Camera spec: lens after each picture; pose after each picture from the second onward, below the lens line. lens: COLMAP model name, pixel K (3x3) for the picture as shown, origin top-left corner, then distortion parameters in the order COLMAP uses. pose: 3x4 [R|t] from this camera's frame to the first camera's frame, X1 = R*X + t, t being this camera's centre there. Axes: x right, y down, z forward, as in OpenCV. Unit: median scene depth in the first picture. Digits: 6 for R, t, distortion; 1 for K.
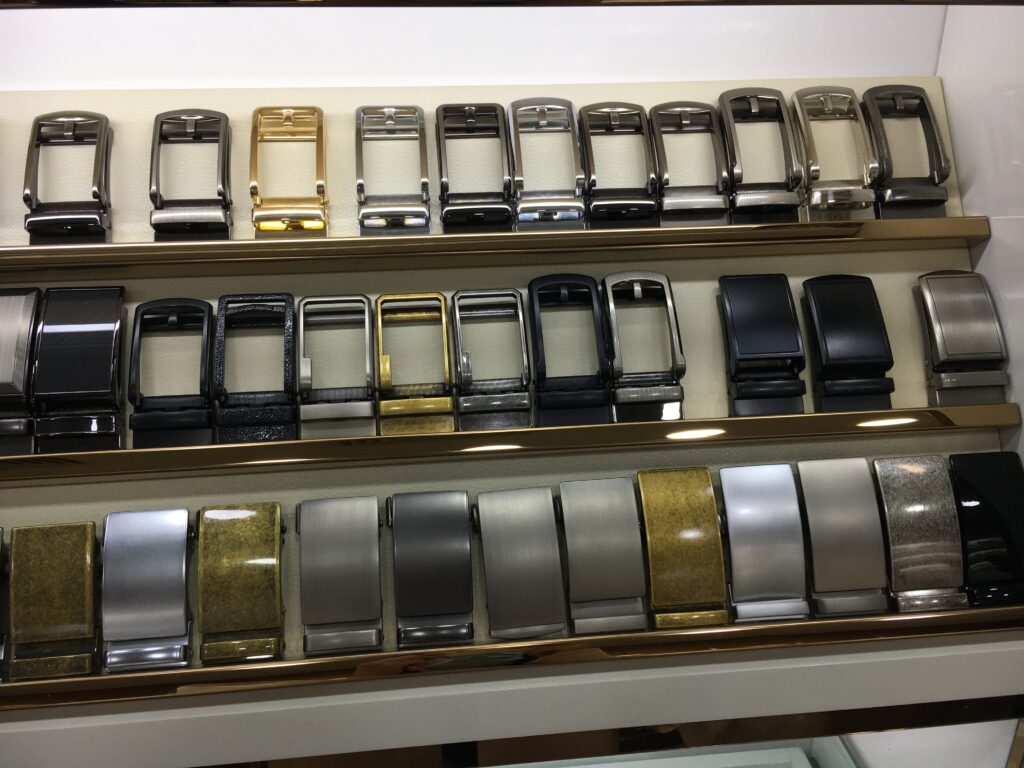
lens RADIAL K [[808.5, 0, 512.1], [0, 808.5, 380.1], [0, 0, 1]] dist [0.038051, -0.014587]
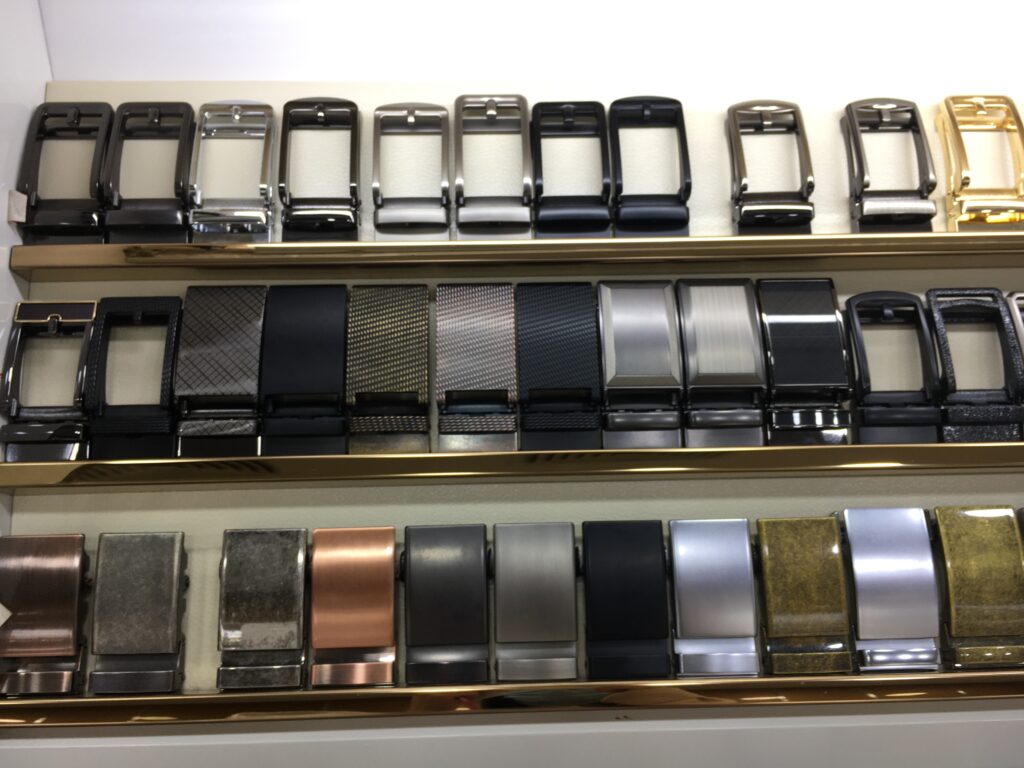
lens RADIAL K [[868.9, 0, 513.7], [0, 868.9, 388.3], [0, 0, 1]] dist [0.020312, -0.016417]
pose [[0.997552, 0.027849, -0.064150, -0.780132], [-0.028511, 0.999549, -0.009427, 0.037539], [0.063858, 0.011233, 0.997896, -0.063846]]
